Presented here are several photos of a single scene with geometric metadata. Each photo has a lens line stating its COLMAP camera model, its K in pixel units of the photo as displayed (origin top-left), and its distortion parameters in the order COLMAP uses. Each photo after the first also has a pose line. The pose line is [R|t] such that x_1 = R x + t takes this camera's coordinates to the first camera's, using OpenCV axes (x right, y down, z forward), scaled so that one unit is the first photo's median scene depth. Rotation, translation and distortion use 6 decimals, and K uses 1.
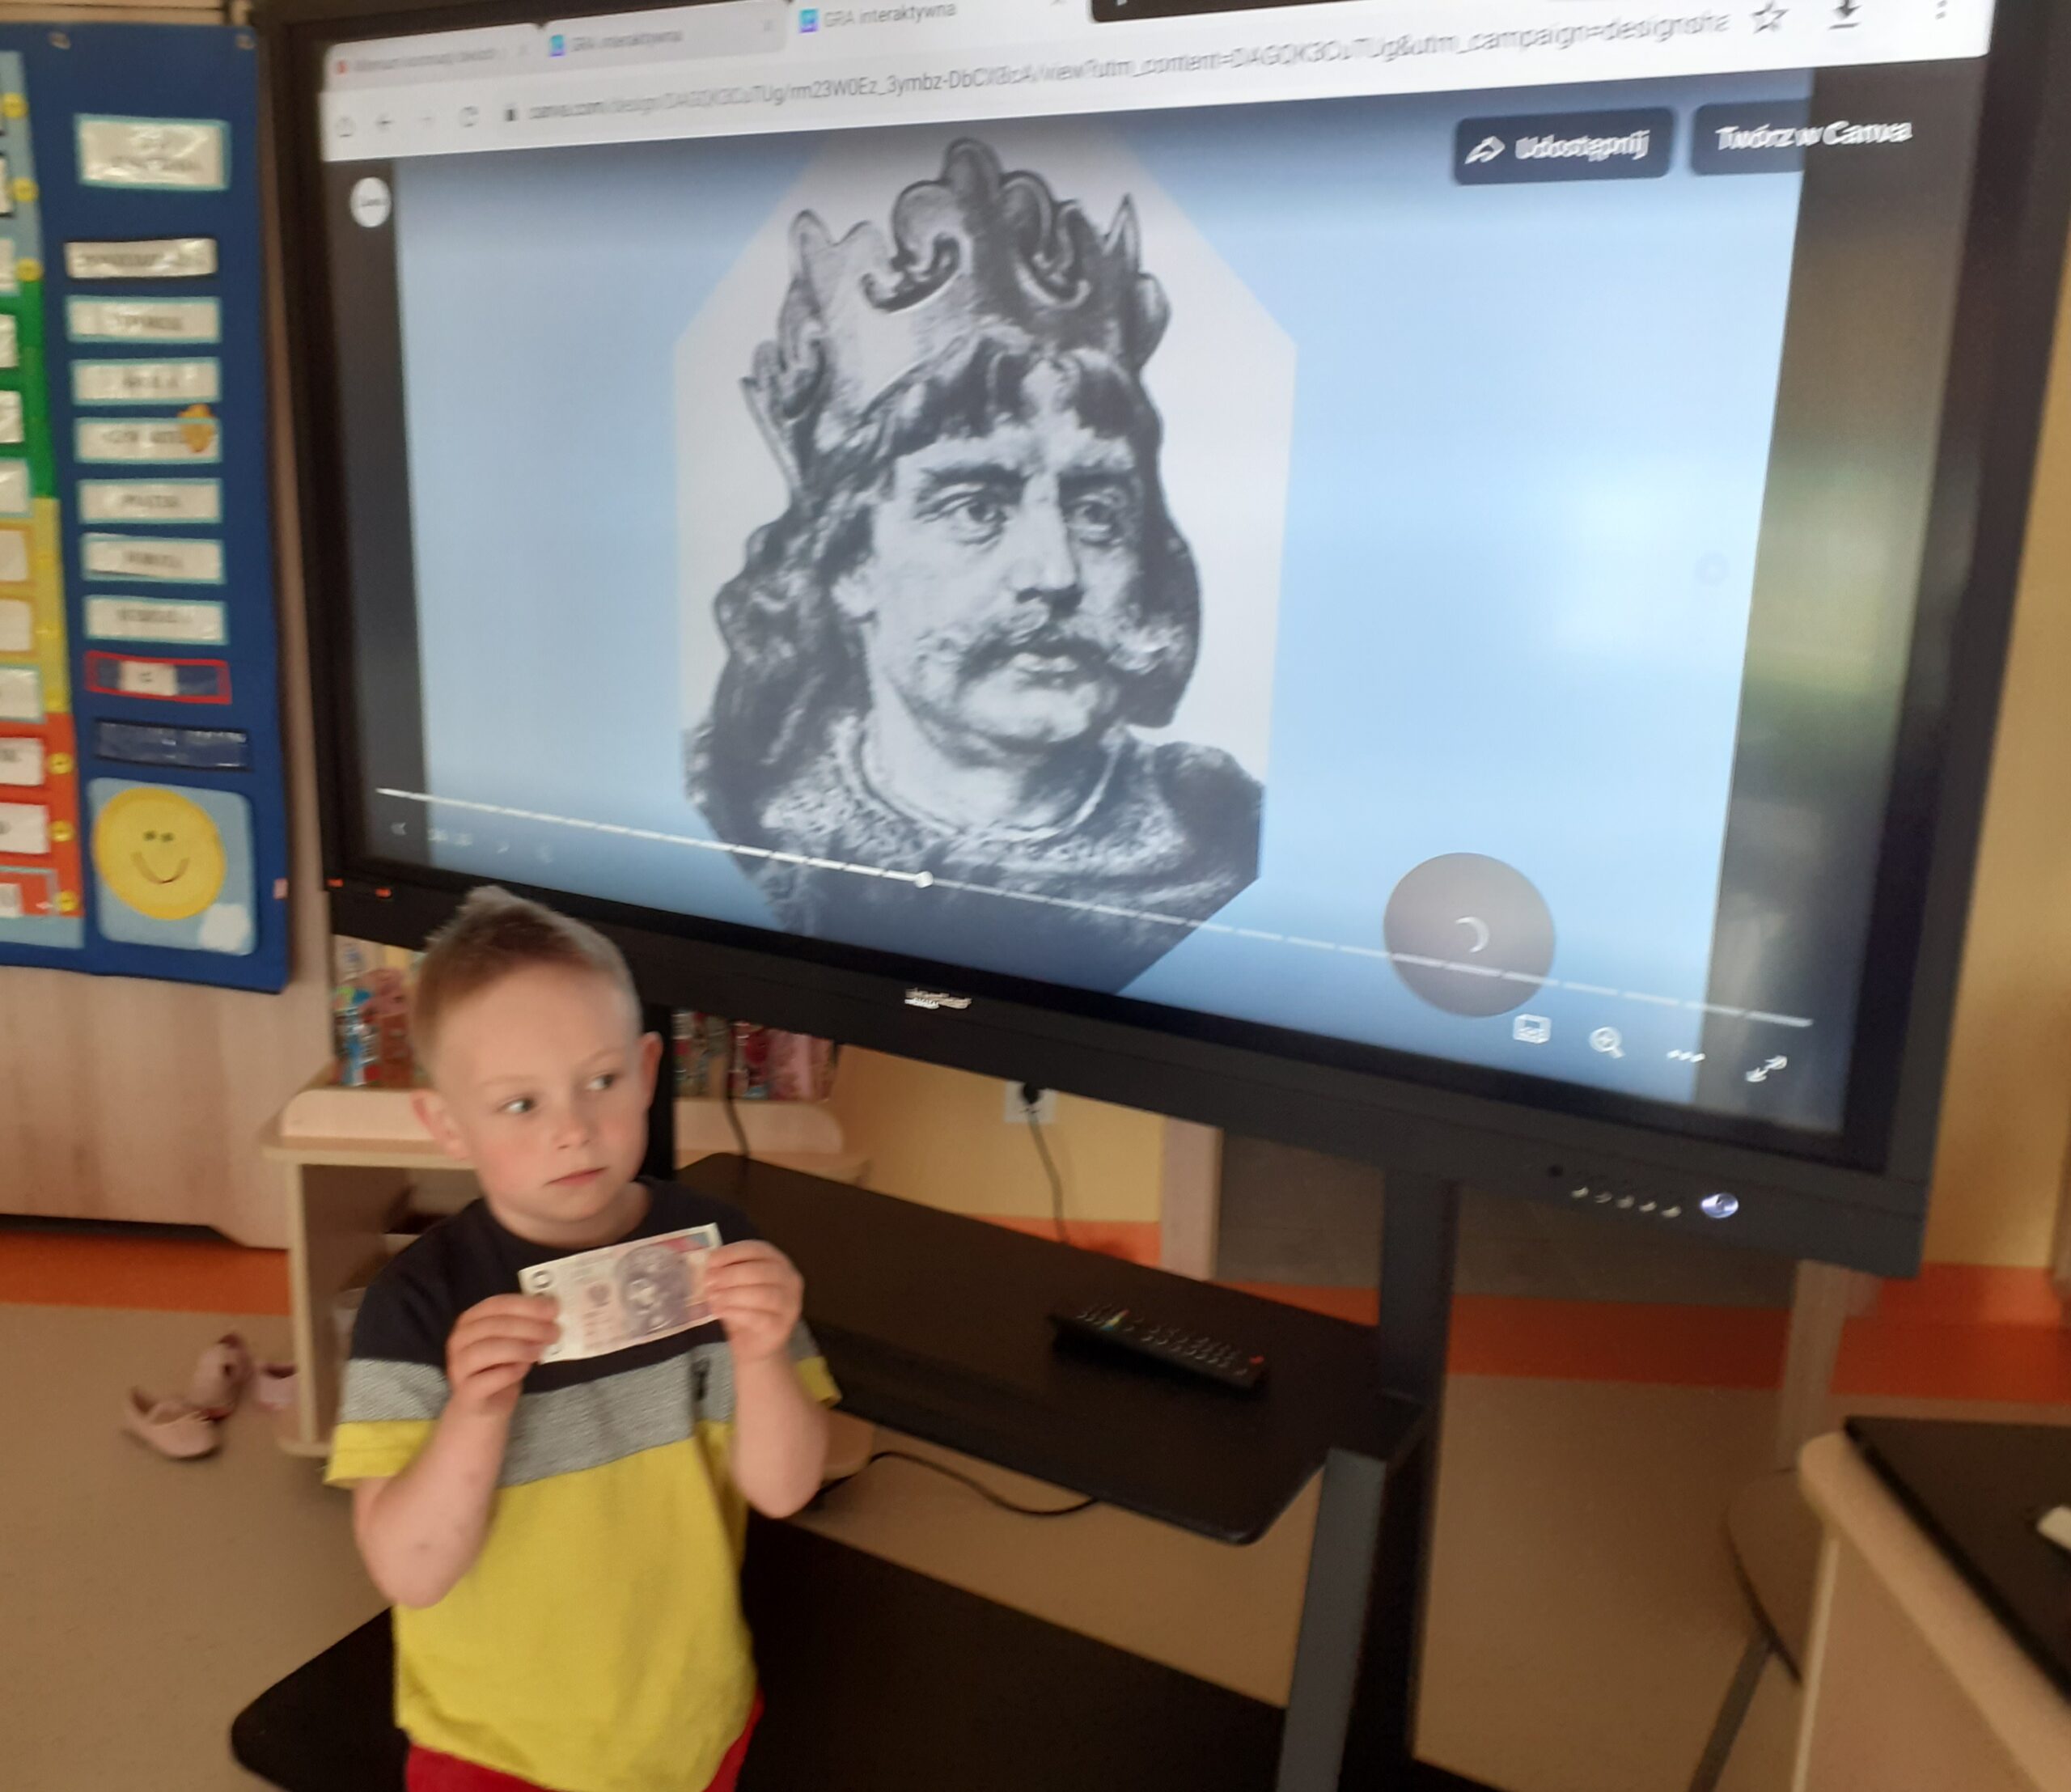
lens RADIAL K [[1904.7, 0, 1036.2], [0, 1904.7, 886.9], [0, 0, 1]] dist [0.001430, 0.000000]
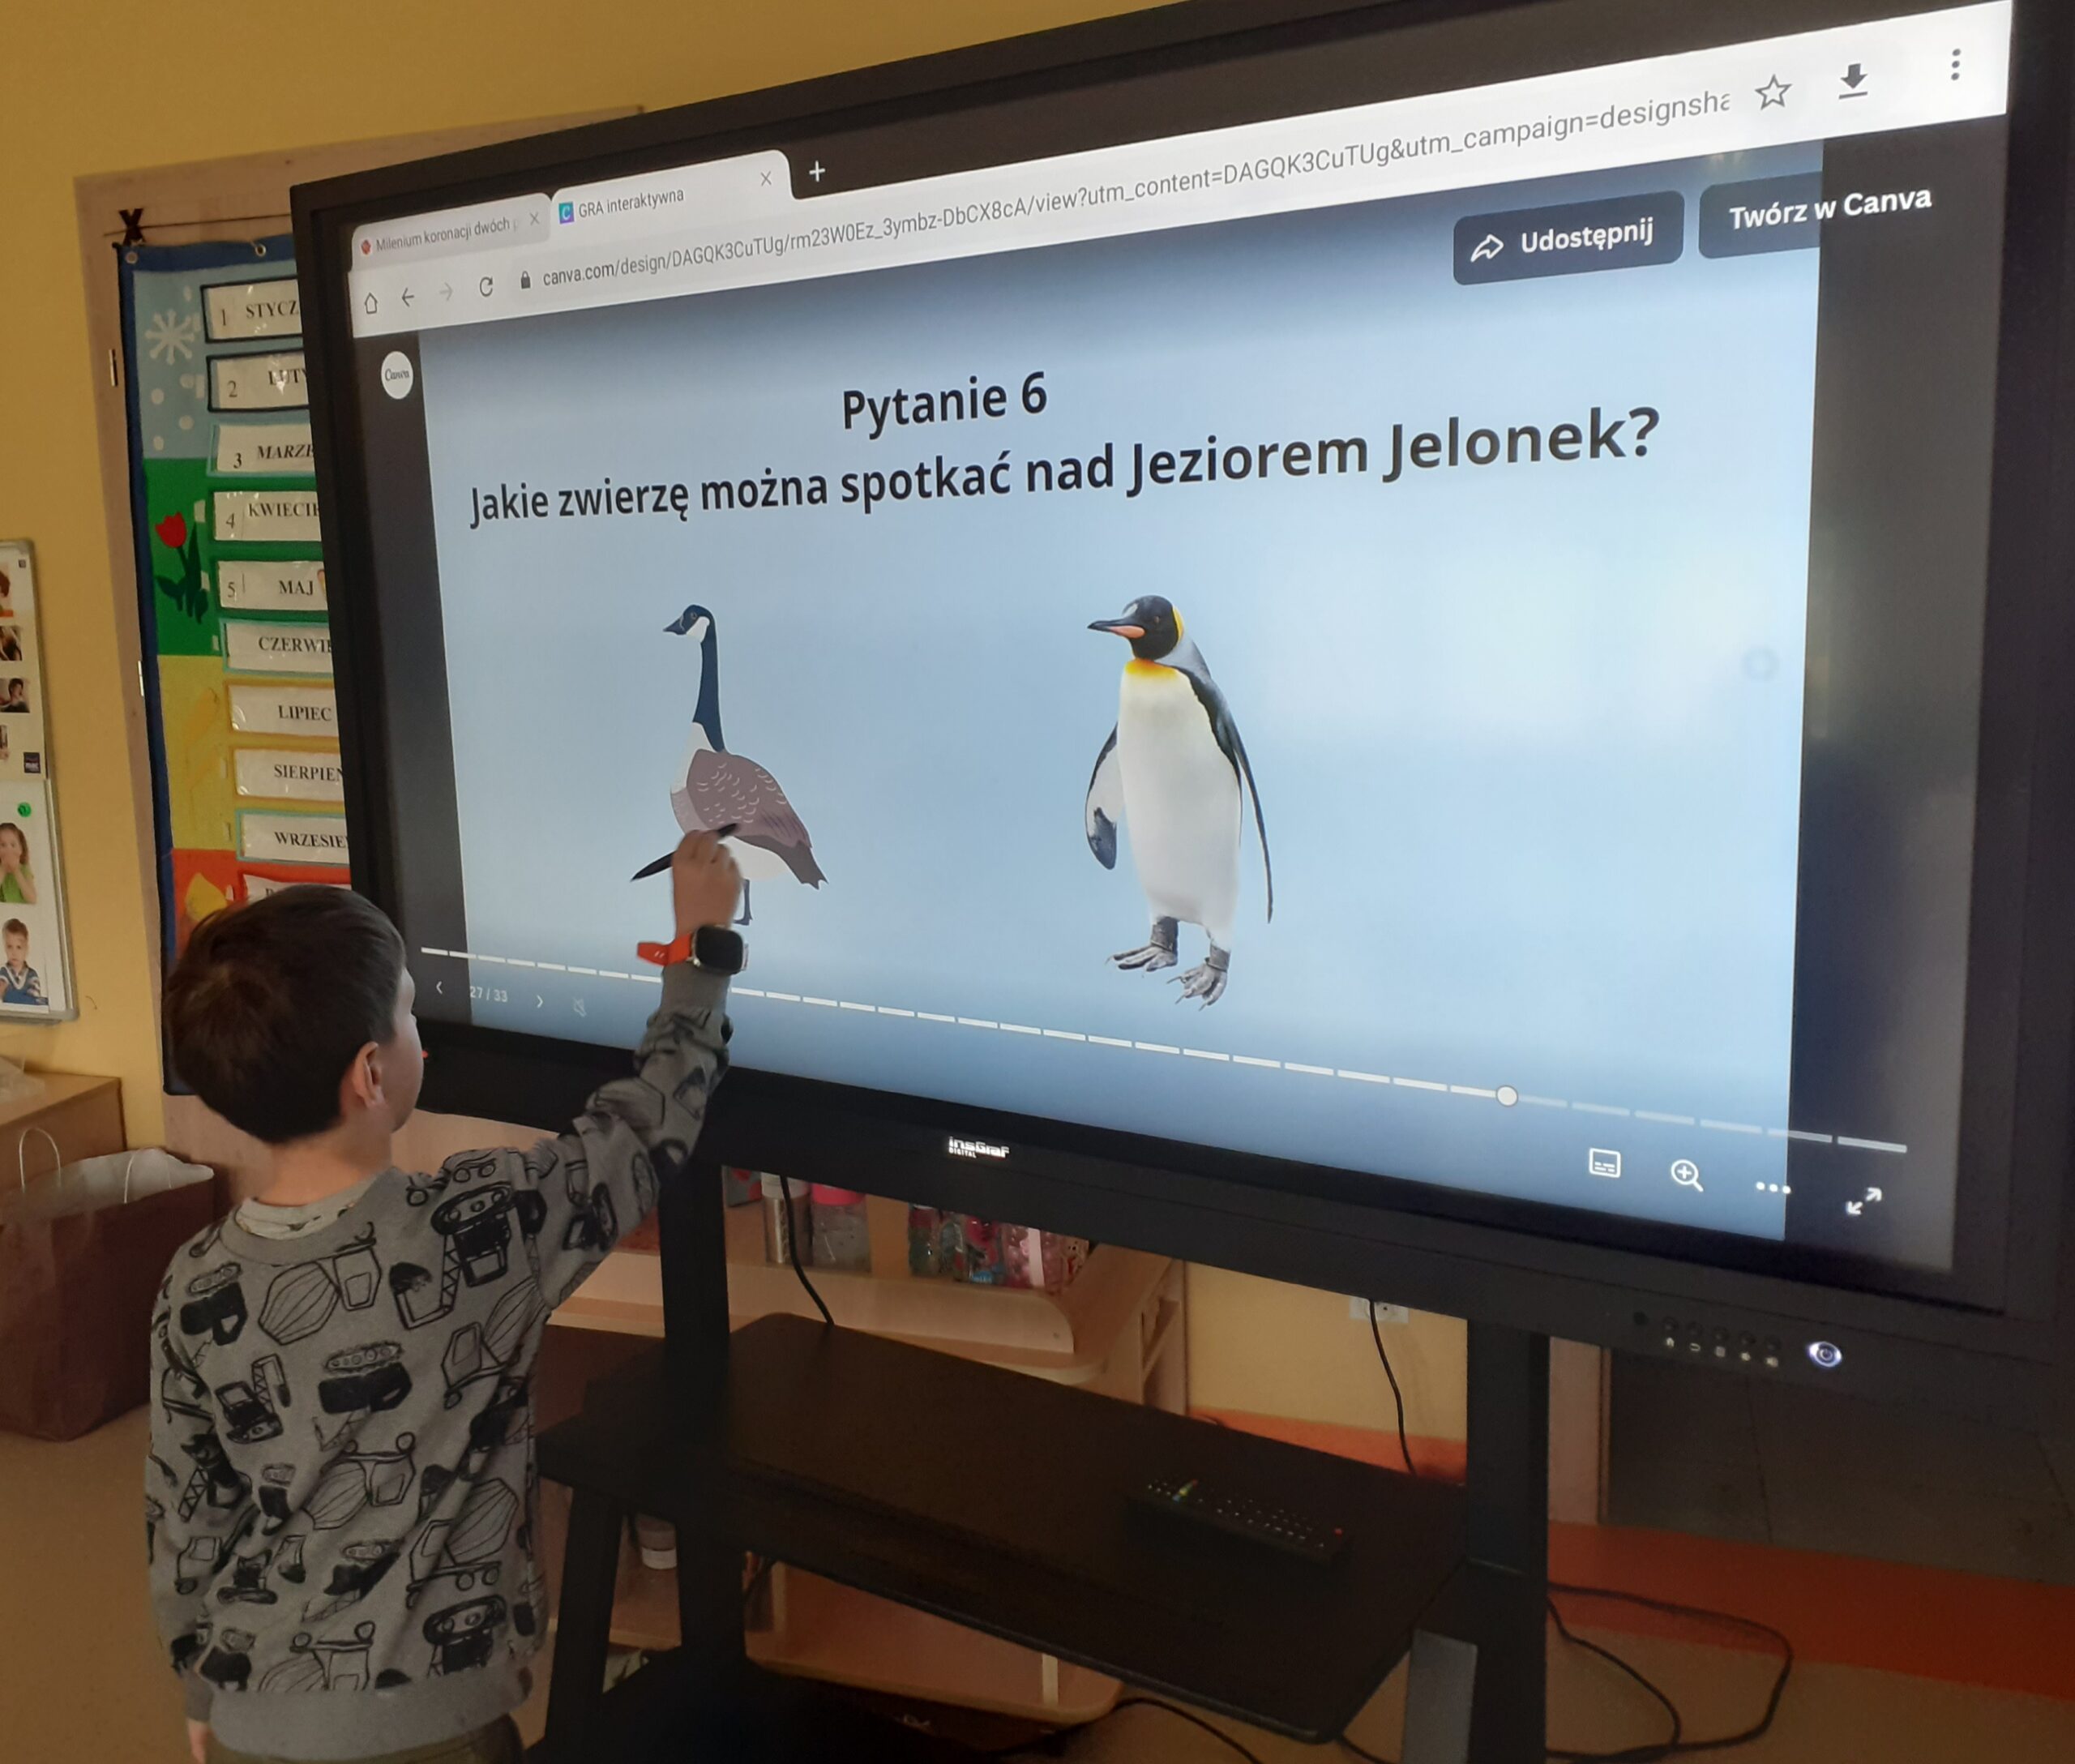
lens RADIAL K [[2114.4, 0, 1036.6], [0, 2114.4, 890.5], [0, 0, 1]] dist [0.001304, 0.000000]
pose [[0.992703, -0.037460, -0.114623, 0.115622], [0.028282, 0.996339, -0.080676, 0.018675], [0.117225, 0.076846, 0.990128, -0.064548]]
